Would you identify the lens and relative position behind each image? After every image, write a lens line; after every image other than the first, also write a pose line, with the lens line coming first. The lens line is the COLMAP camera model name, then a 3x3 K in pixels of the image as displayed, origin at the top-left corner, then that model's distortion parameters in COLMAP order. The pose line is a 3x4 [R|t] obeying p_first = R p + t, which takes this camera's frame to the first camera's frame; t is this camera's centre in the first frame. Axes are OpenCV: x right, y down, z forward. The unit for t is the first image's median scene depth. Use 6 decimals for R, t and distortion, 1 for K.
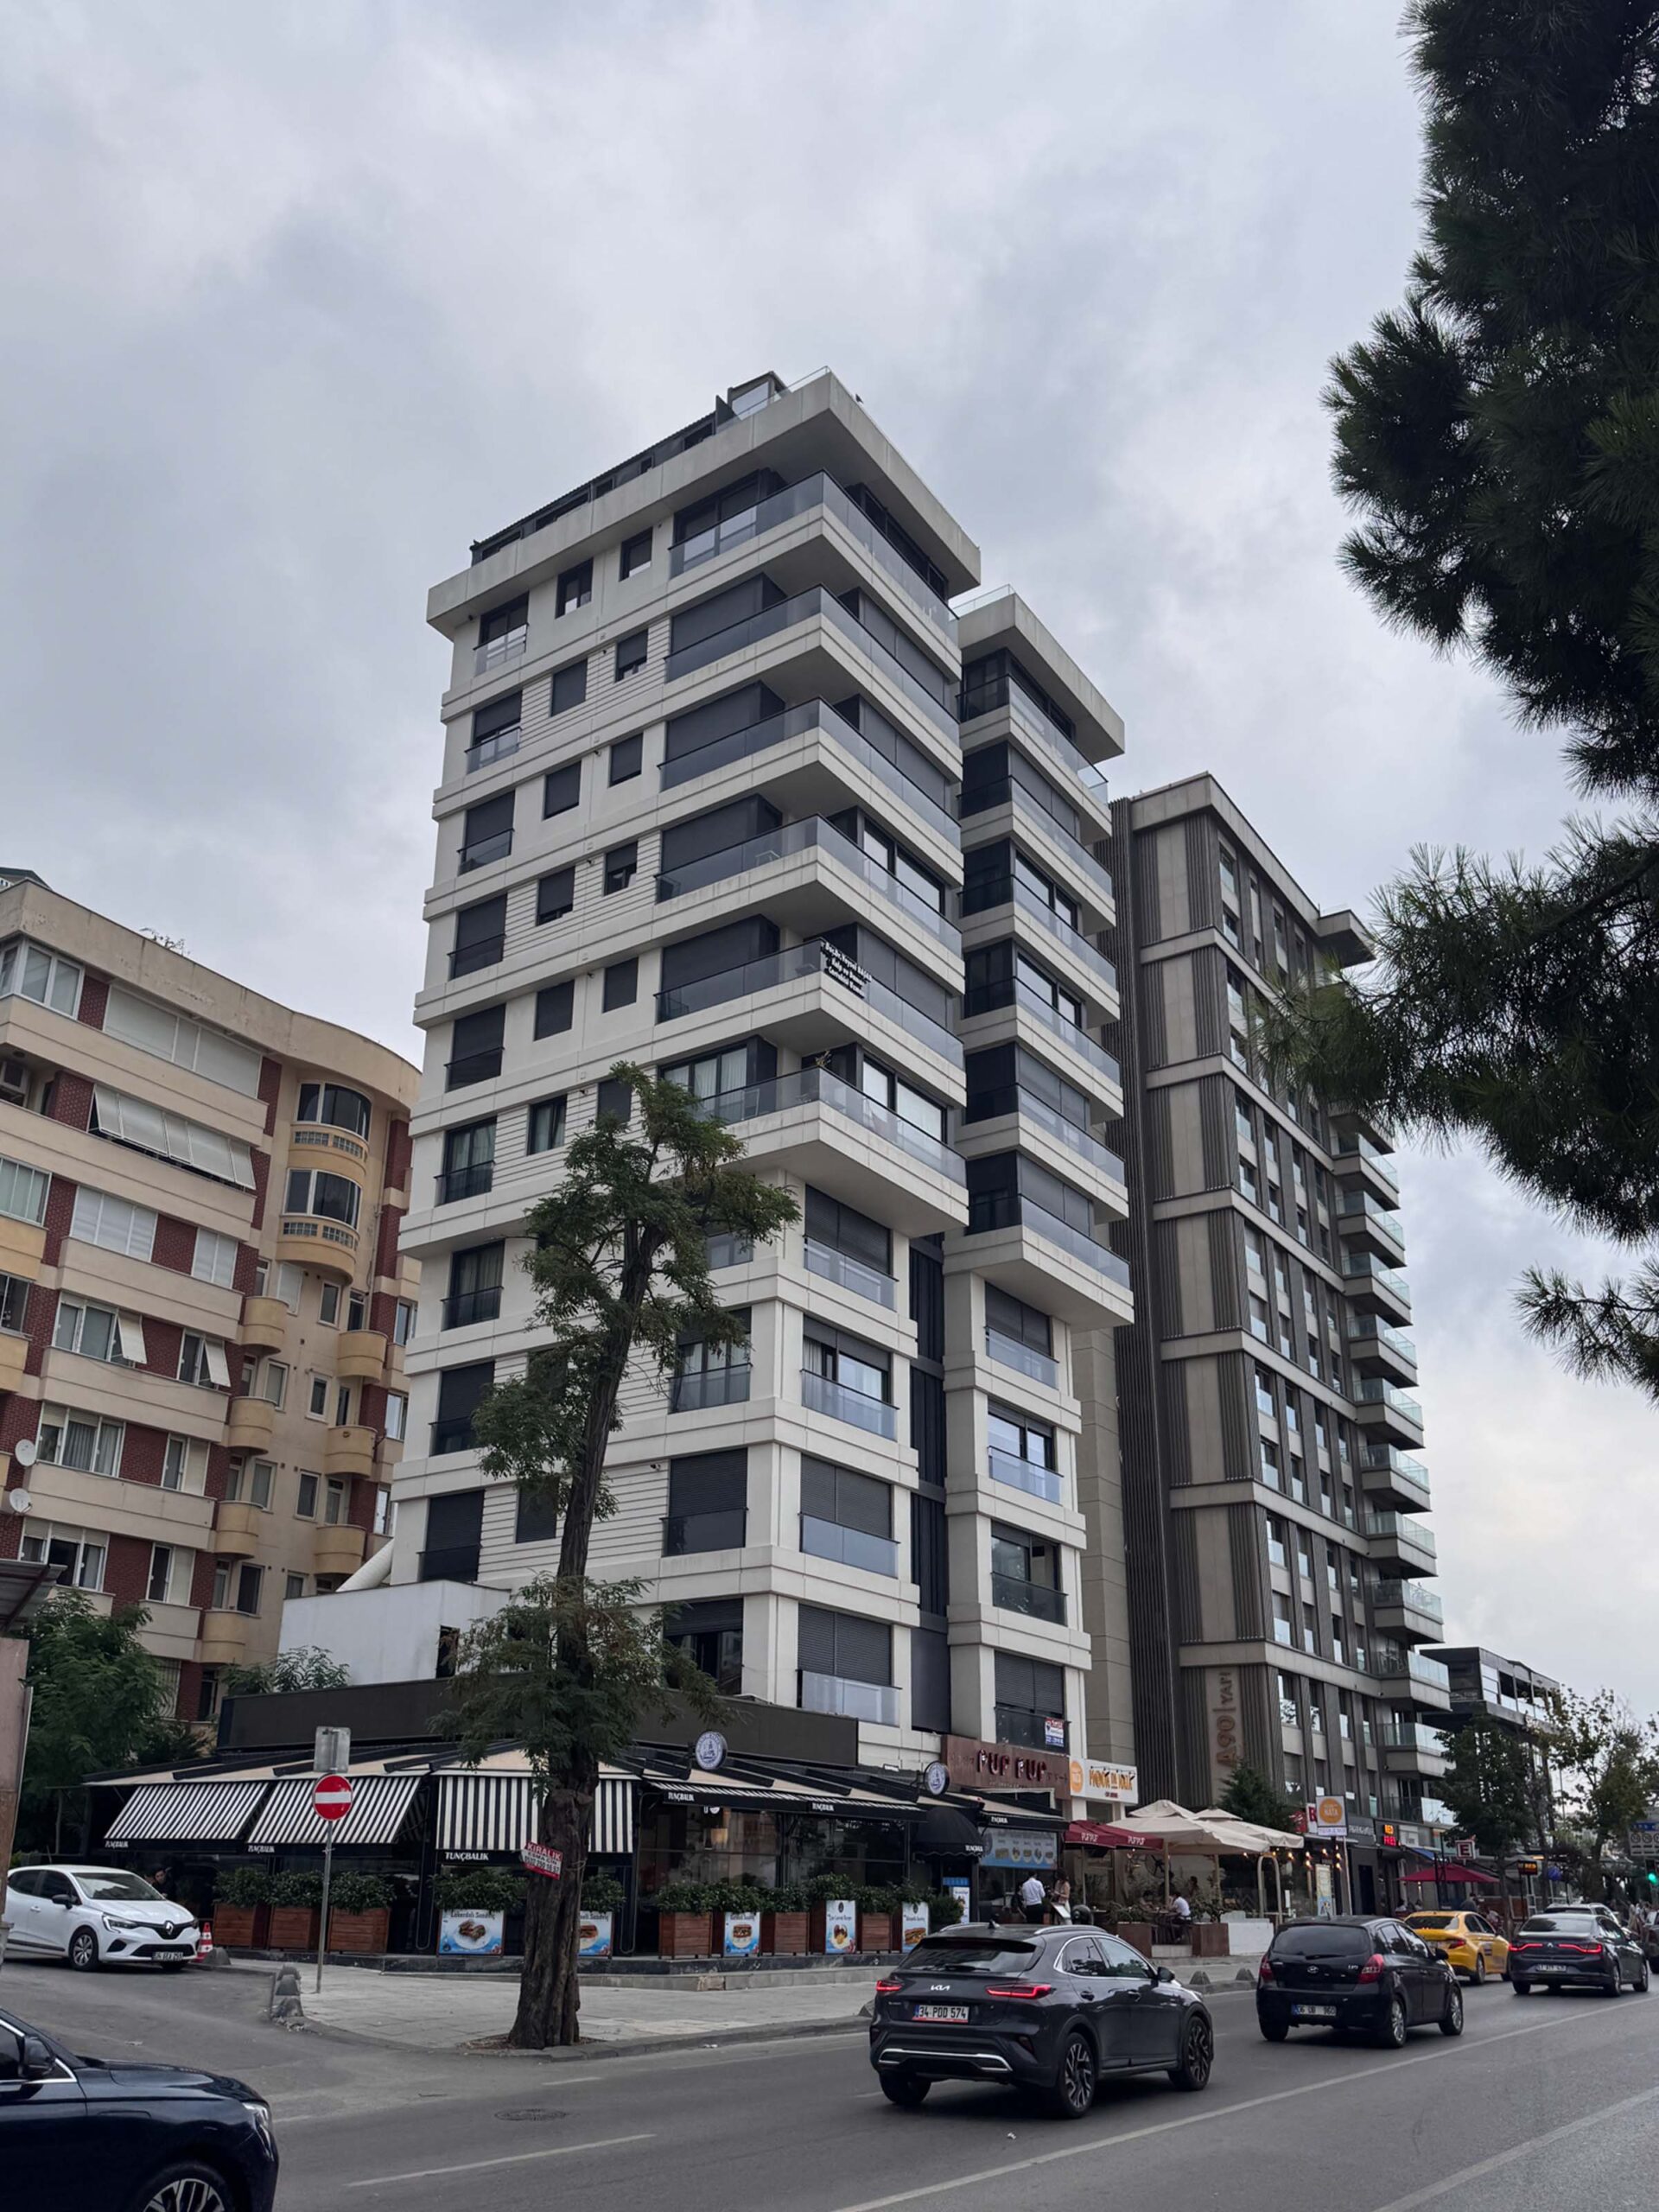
lens RADIAL K [[1772.2, 0, 822.2], [0, 1772.2, 1214.5], [0, 0, 1]] dist [0.041111, 0.000171]
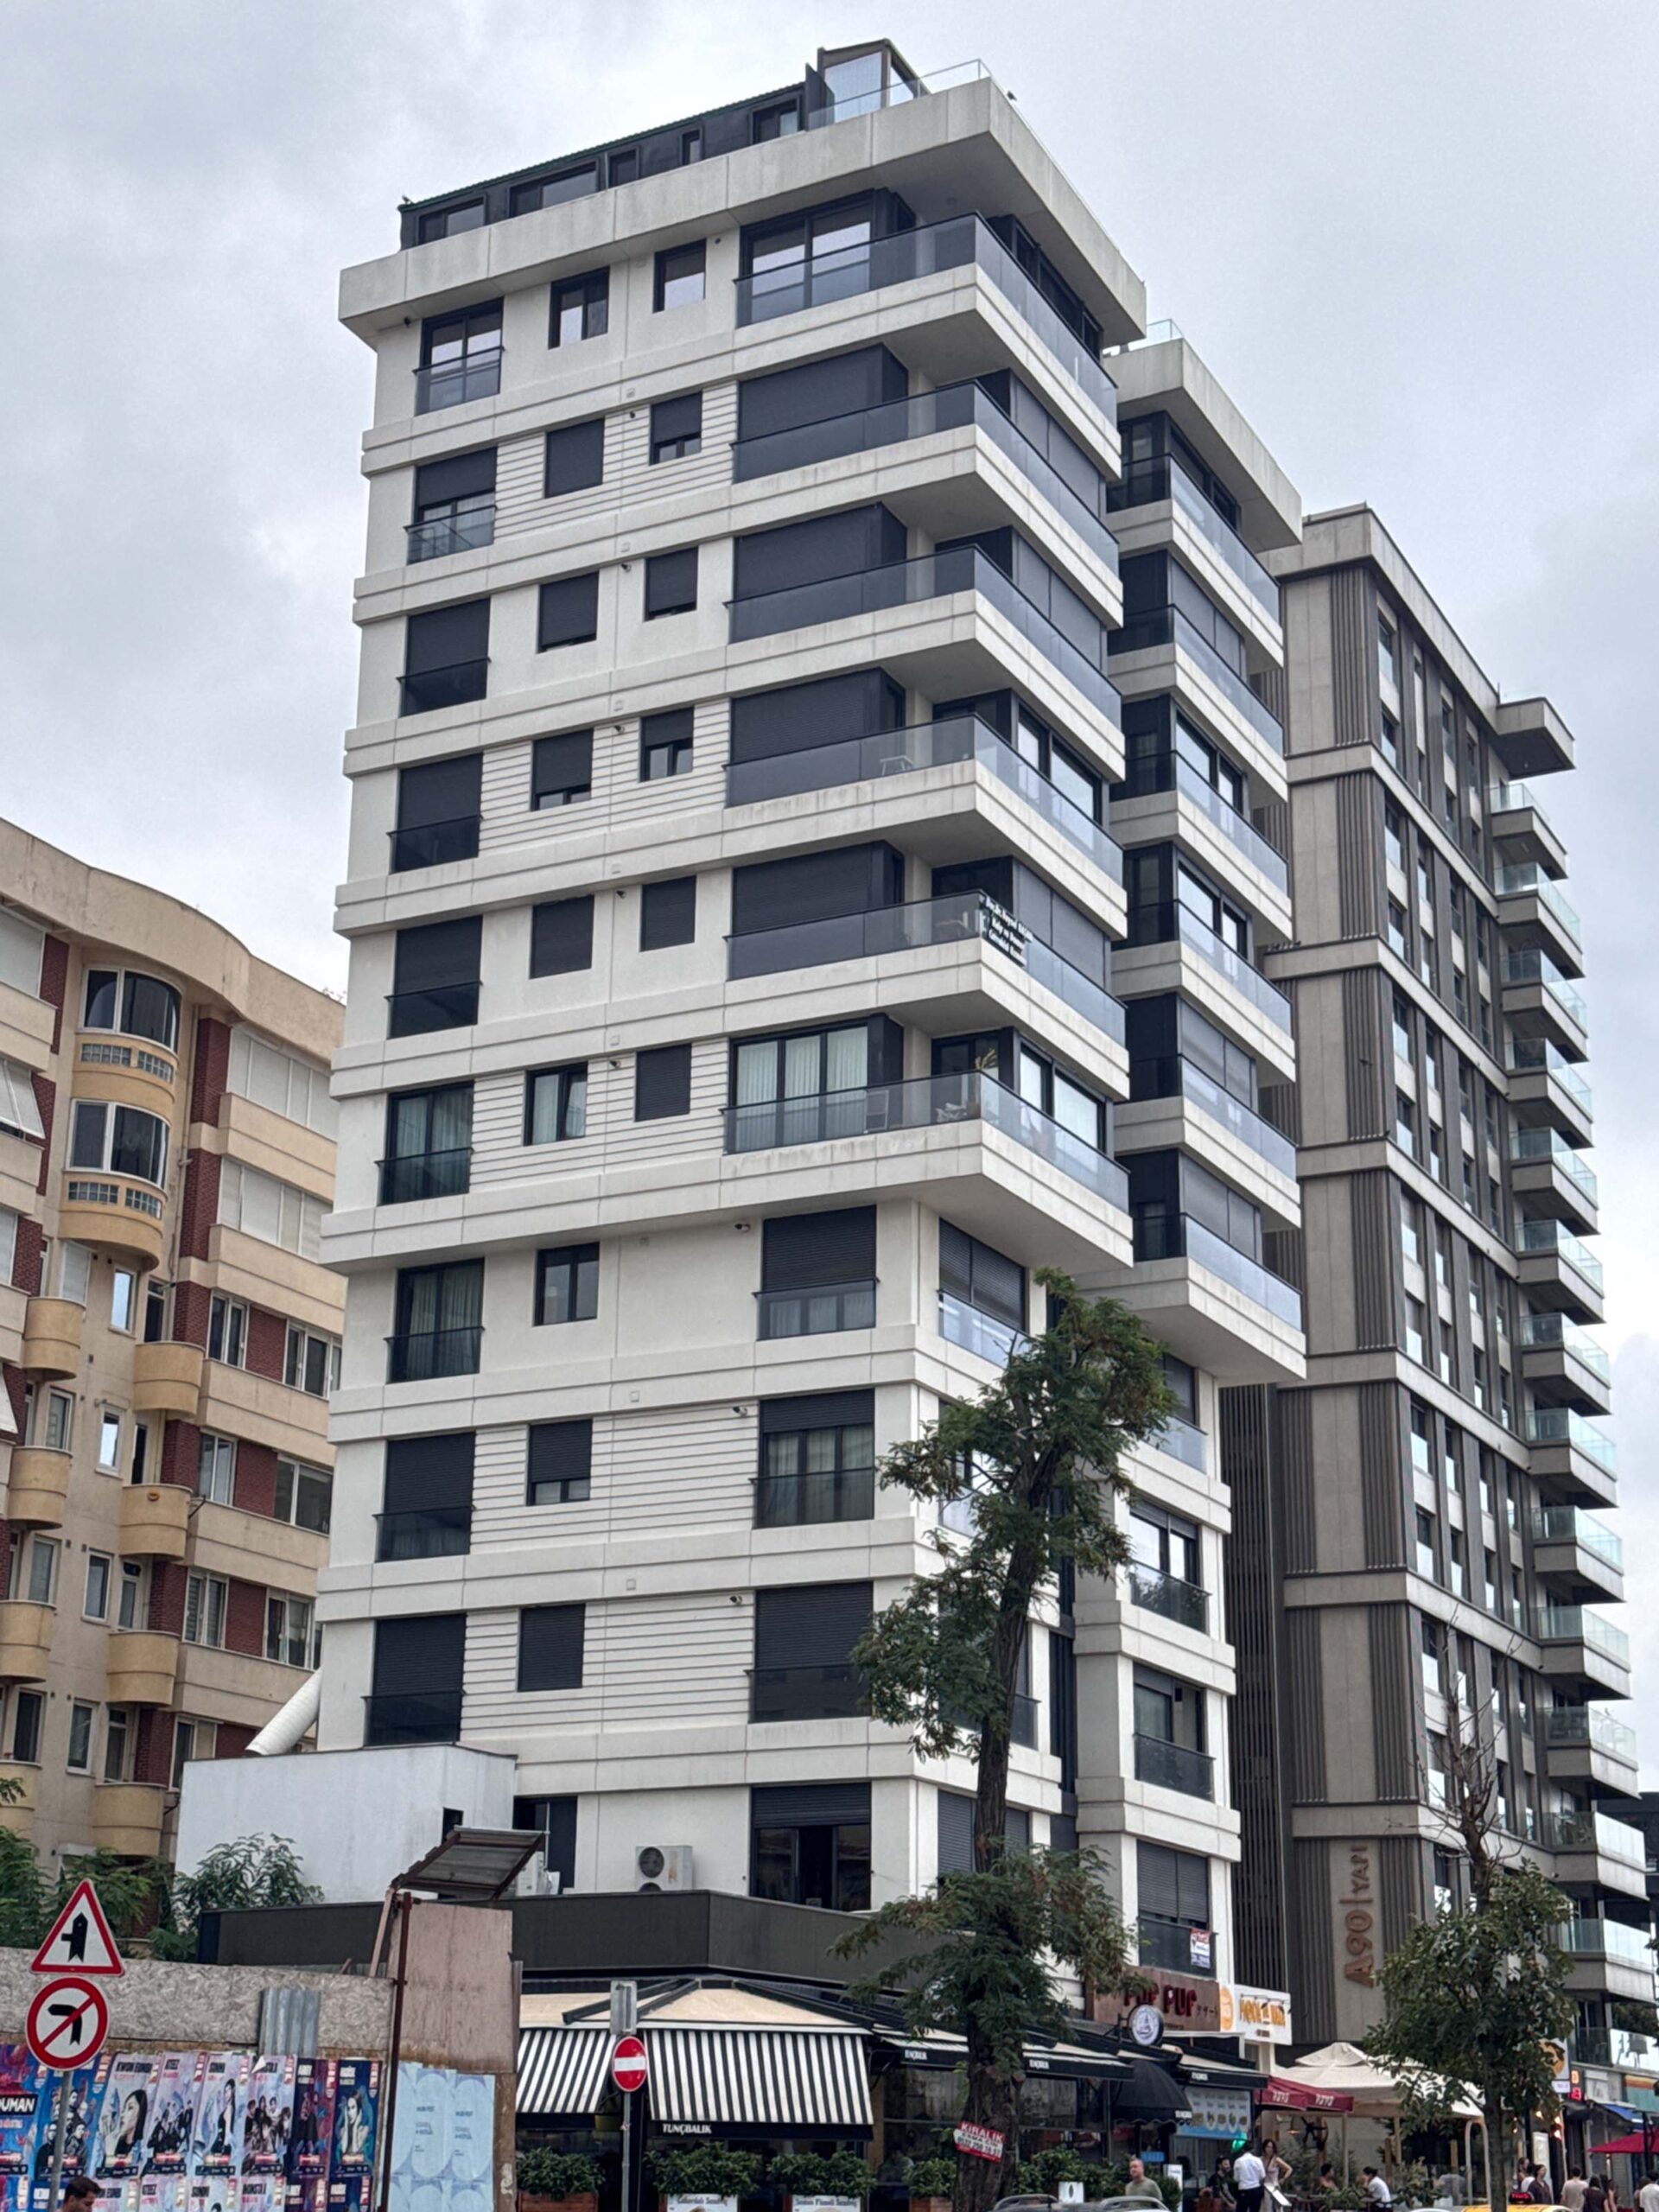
lens RADIAL K [[3210.5, 0, 830.4], [0, 3210.5, 1032.9], [0, 0, 1]] dist [-0.098883, 1.052961]
pose [[0.991202, 0.041399, 0.125717, -0.190748], [-0.044912, 0.998672, 0.025232, -0.106550], [-0.124505, -0.030656, 0.991745, -0.267860]]
